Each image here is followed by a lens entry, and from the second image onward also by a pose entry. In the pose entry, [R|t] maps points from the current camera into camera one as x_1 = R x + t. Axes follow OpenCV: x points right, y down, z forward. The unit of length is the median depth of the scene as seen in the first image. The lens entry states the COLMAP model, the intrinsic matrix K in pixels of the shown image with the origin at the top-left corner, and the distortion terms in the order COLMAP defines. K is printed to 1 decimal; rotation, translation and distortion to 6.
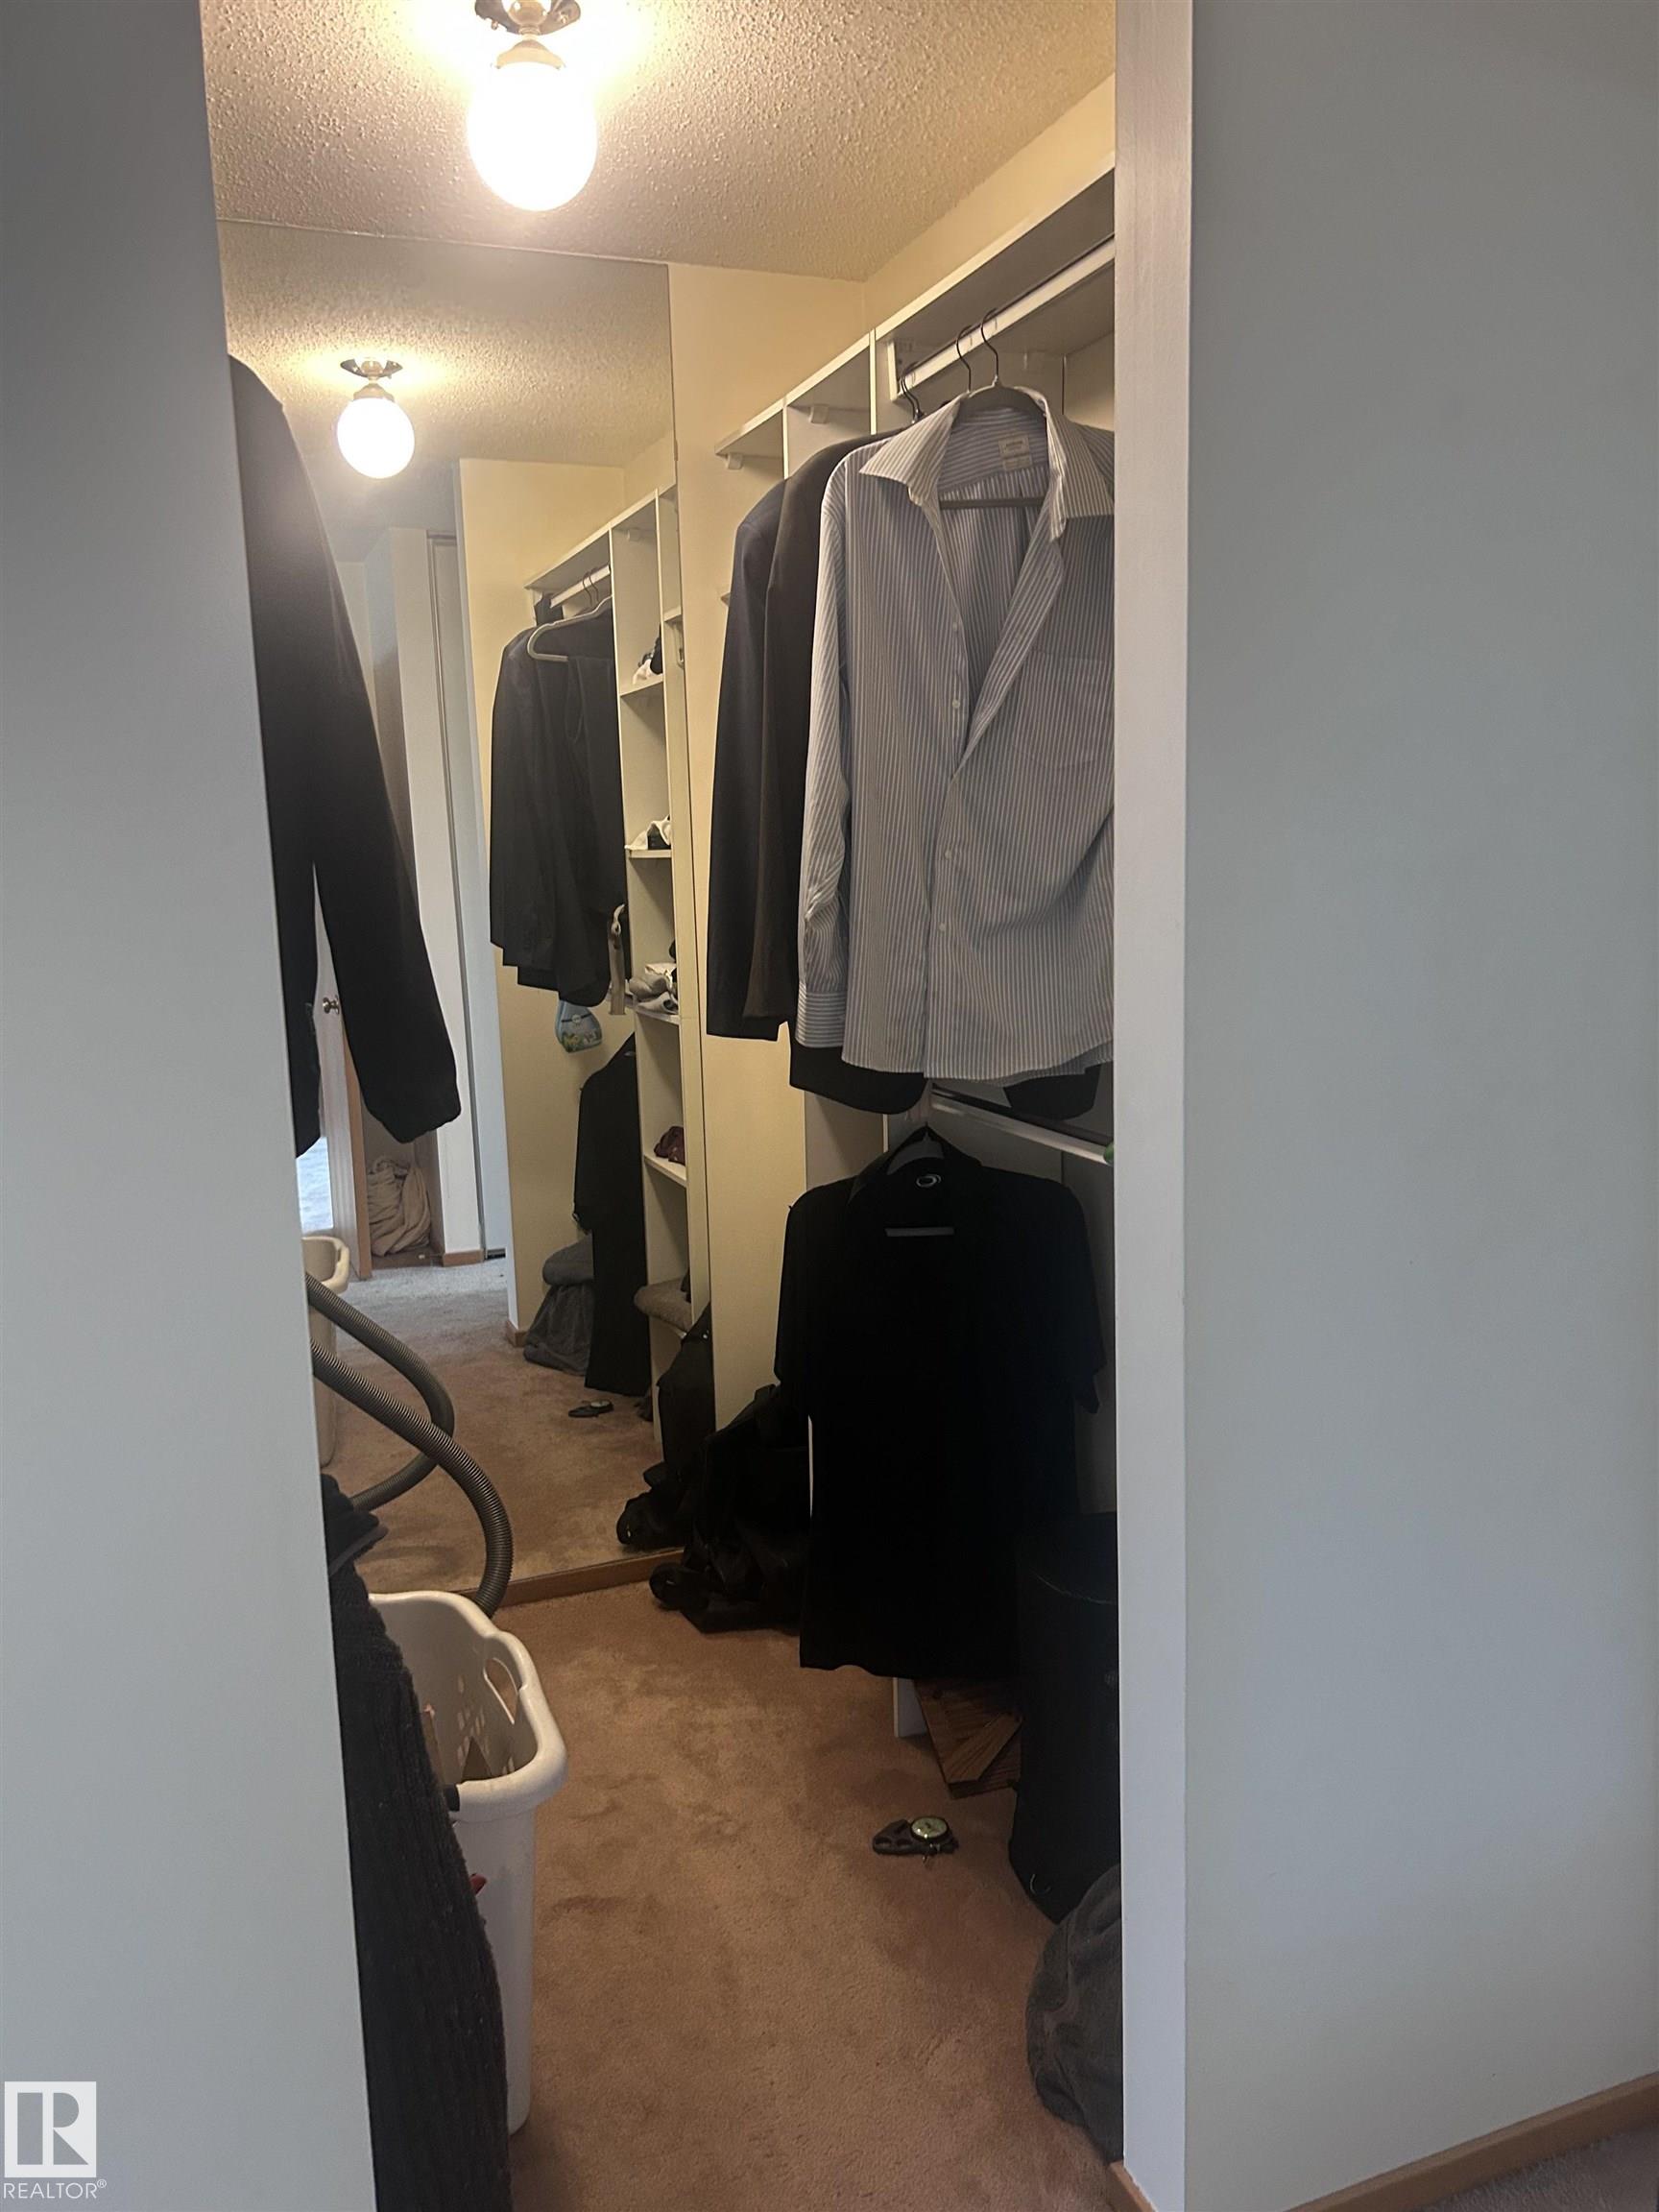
lens RADIAL K [[1680.4, 0, 833.7], [0, 1680.4, 1112.7], [0, 0, 1]] dist [0.077048, -0.091813]
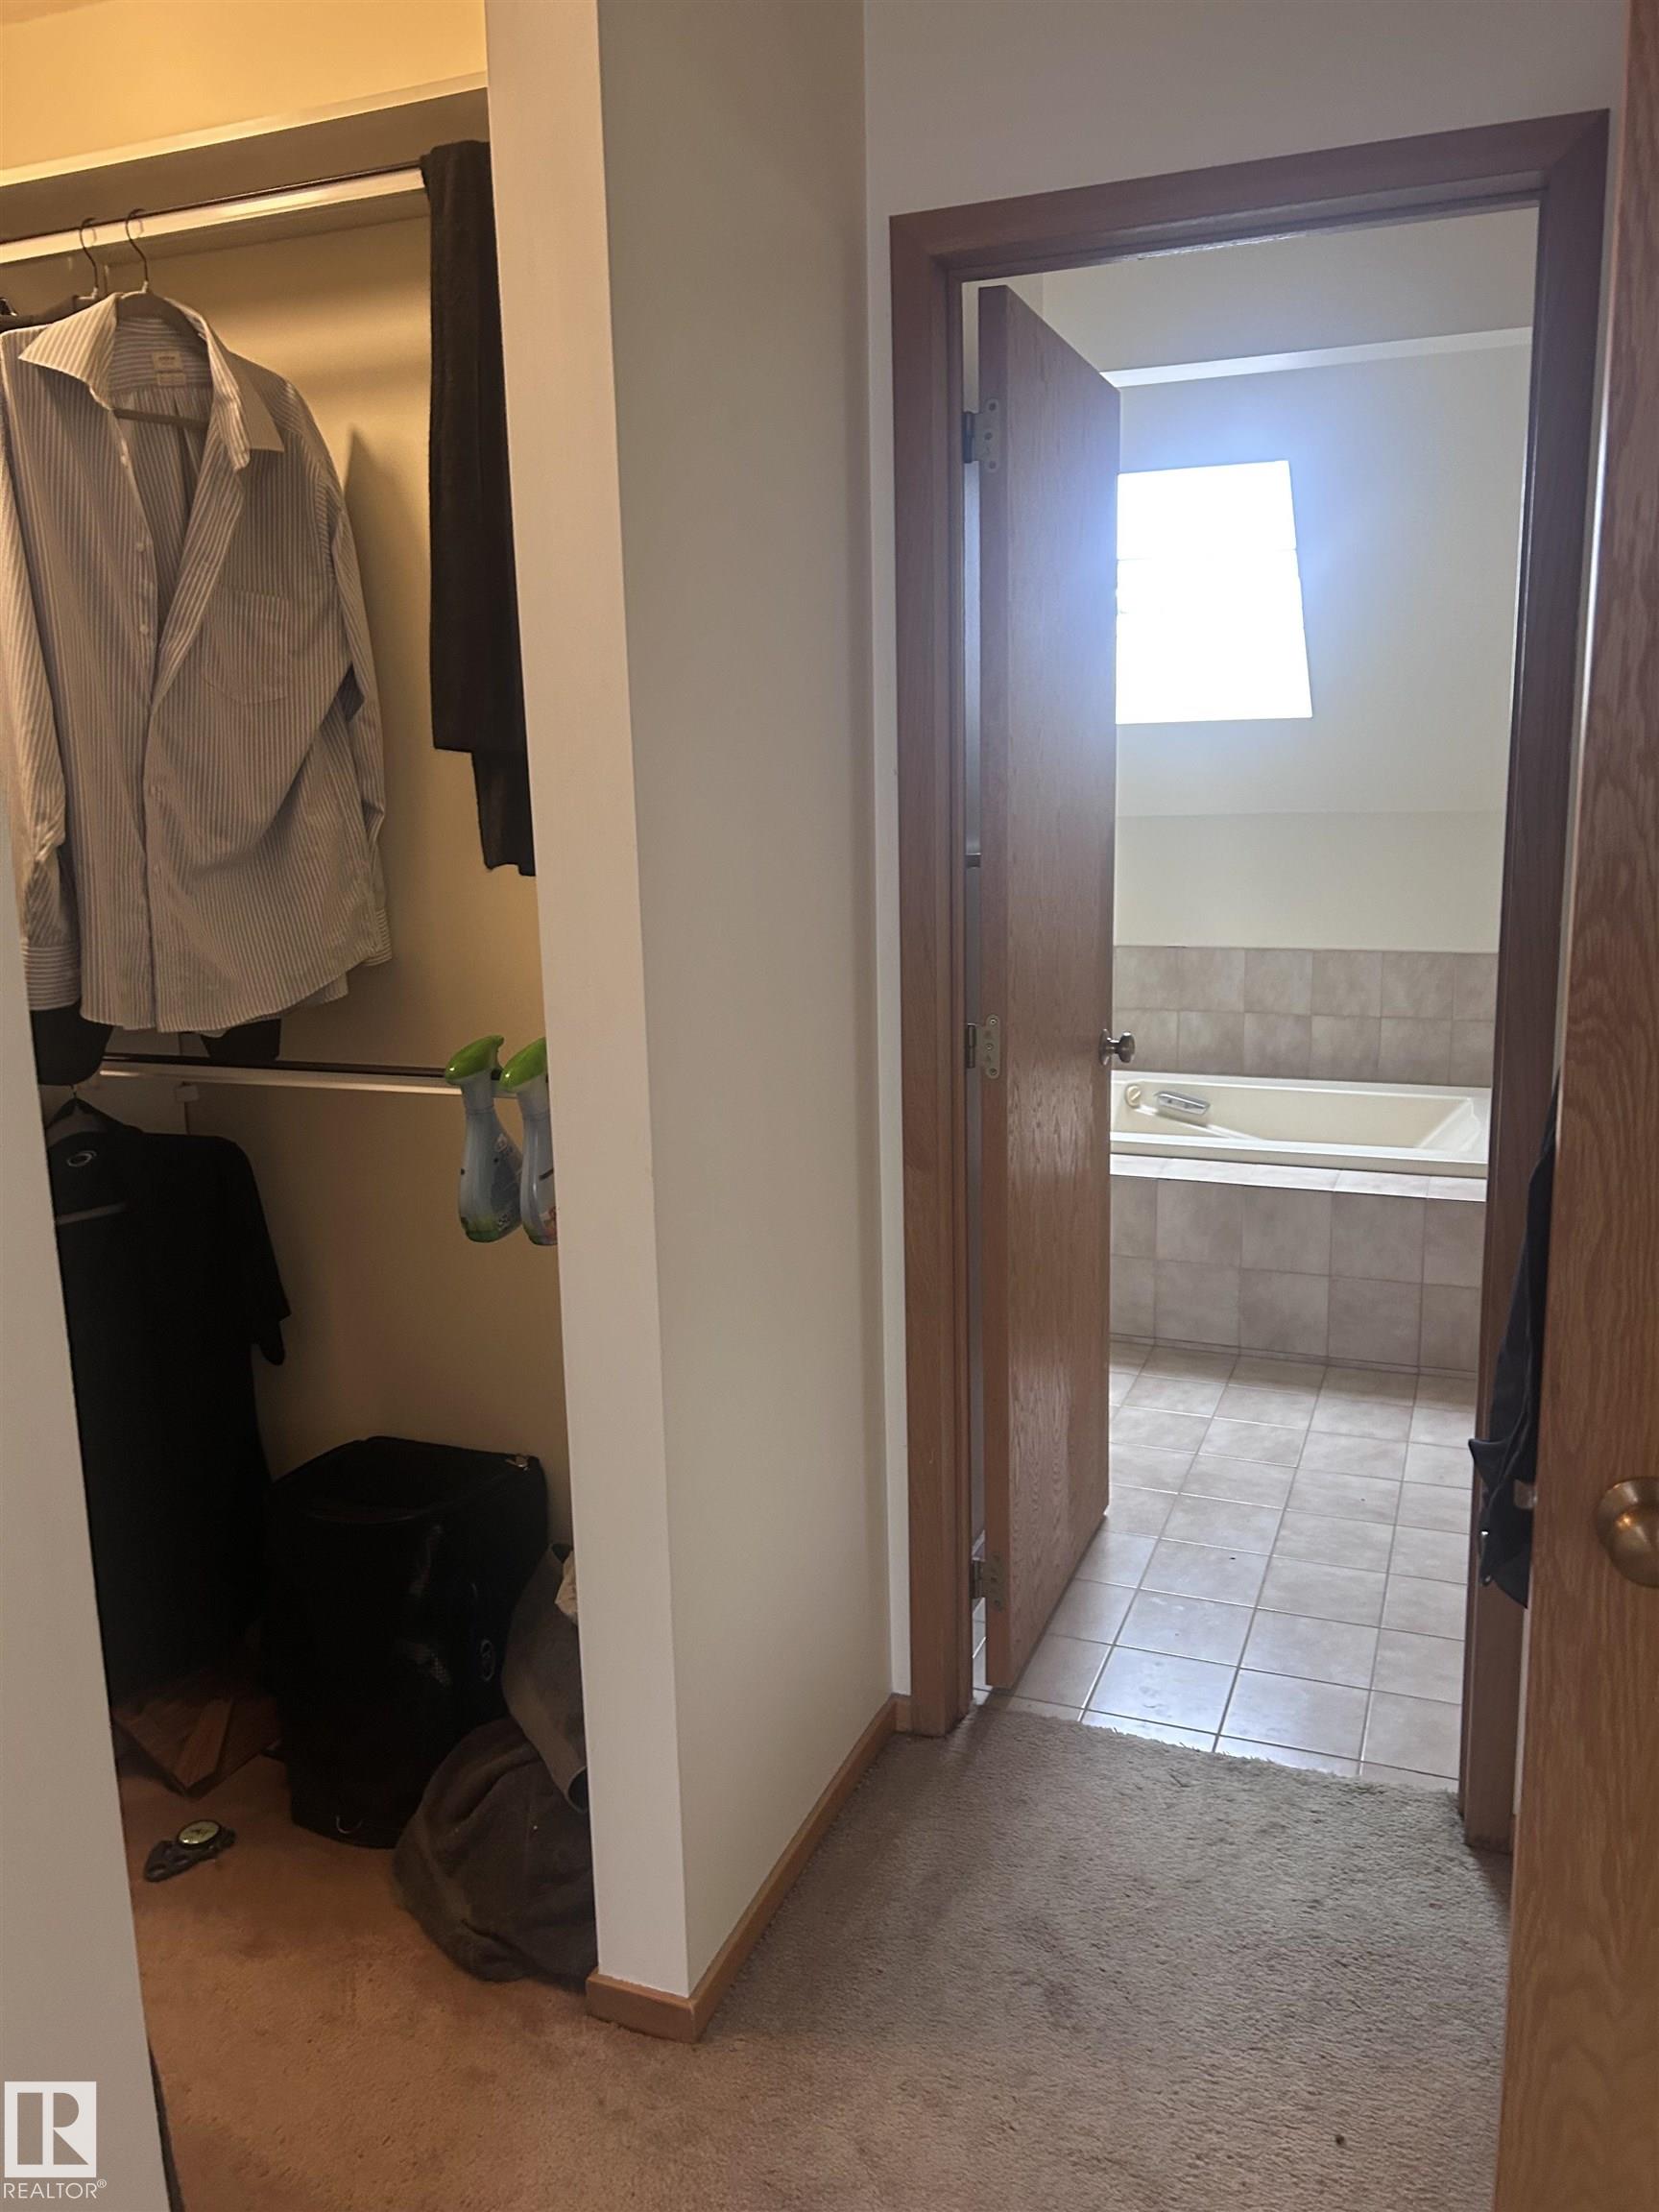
lens RADIAL K [[1680.4, 0, 833.7], [0, 1680.4, 1112.7], [0, 0, 1]] dist [0.077048, -0.091813]
pose [[0.668620, -0.132327, 0.731736, -0.397457], [0.121183, 0.990274, 0.068350, 0.004172], [-0.733663, 0.042974, 0.678153, 0.095623]]
